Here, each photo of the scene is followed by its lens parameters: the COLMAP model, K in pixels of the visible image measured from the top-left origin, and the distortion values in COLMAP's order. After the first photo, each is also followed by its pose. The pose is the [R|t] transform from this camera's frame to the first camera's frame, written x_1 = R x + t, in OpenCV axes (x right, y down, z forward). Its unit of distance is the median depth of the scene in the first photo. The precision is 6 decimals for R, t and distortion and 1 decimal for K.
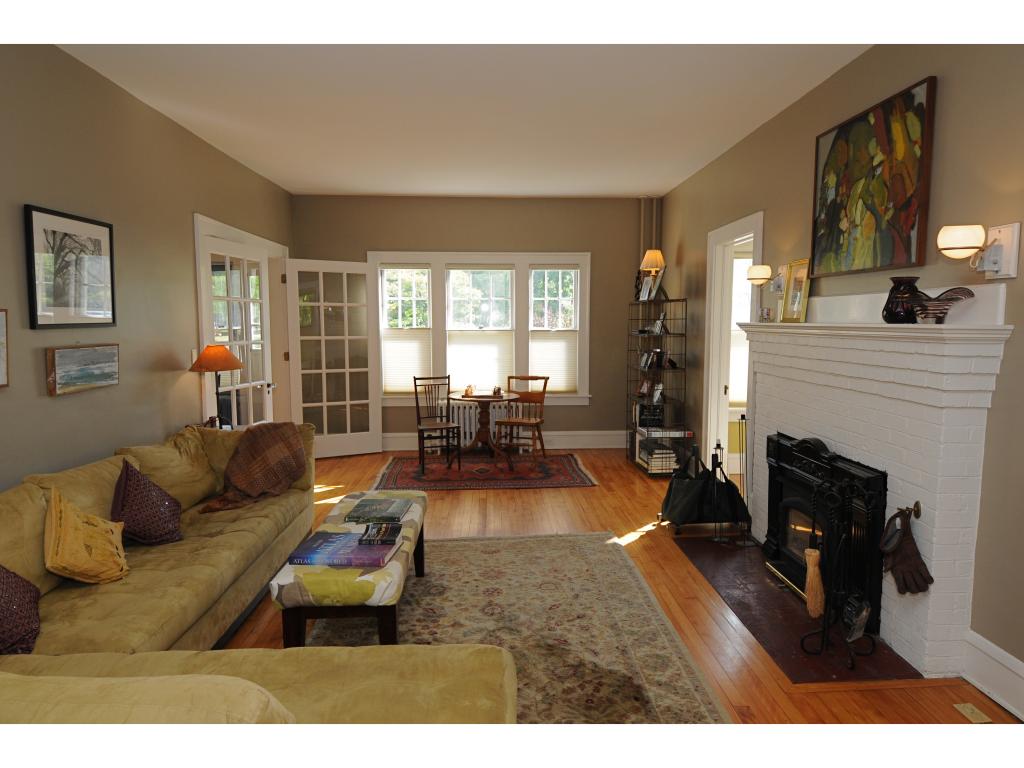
lens RADIAL K [[585.5, 0, 510.0], [0, 585.5, 378.1], [0, 0, 1]] dist [0.013005, -0.004345]
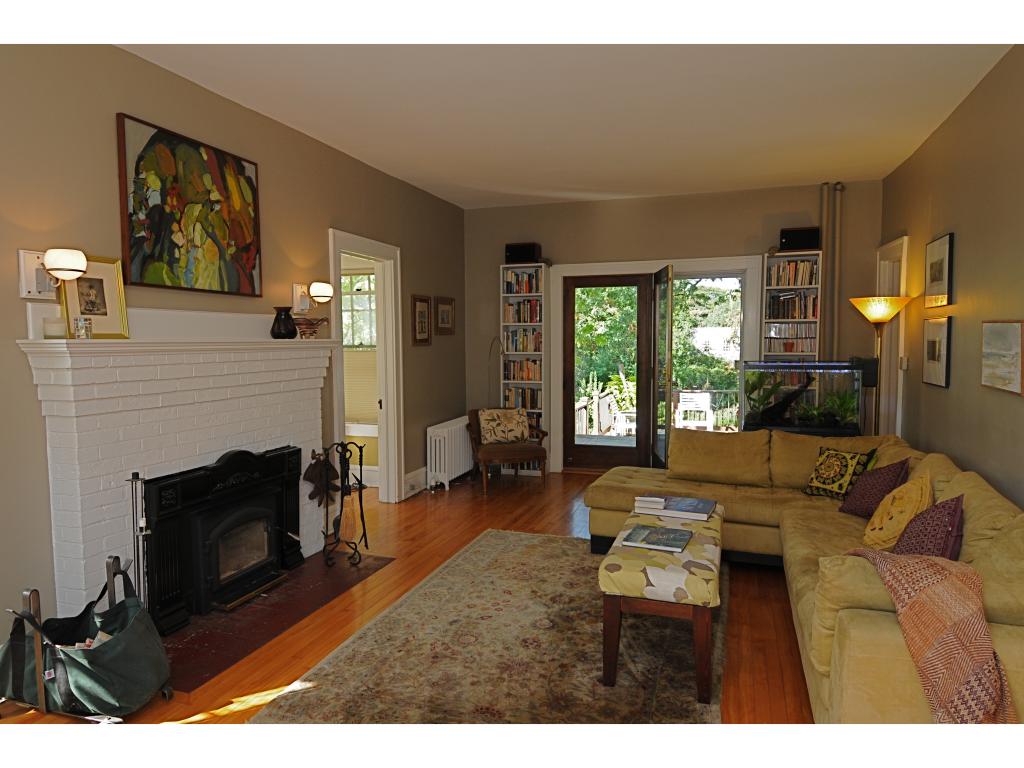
lens RADIAL K [[652.7, 0, 509.6], [0, 652.7, 383.0], [0, 0, 1]] dist [0.001701, 0.000253]
pose [[-0.928802, -0.022555, 0.369888, -0.375014], [0.039971, 0.986225, 0.160505, -0.190695], [-0.368414, 0.163862, -0.915107, 1.966461]]
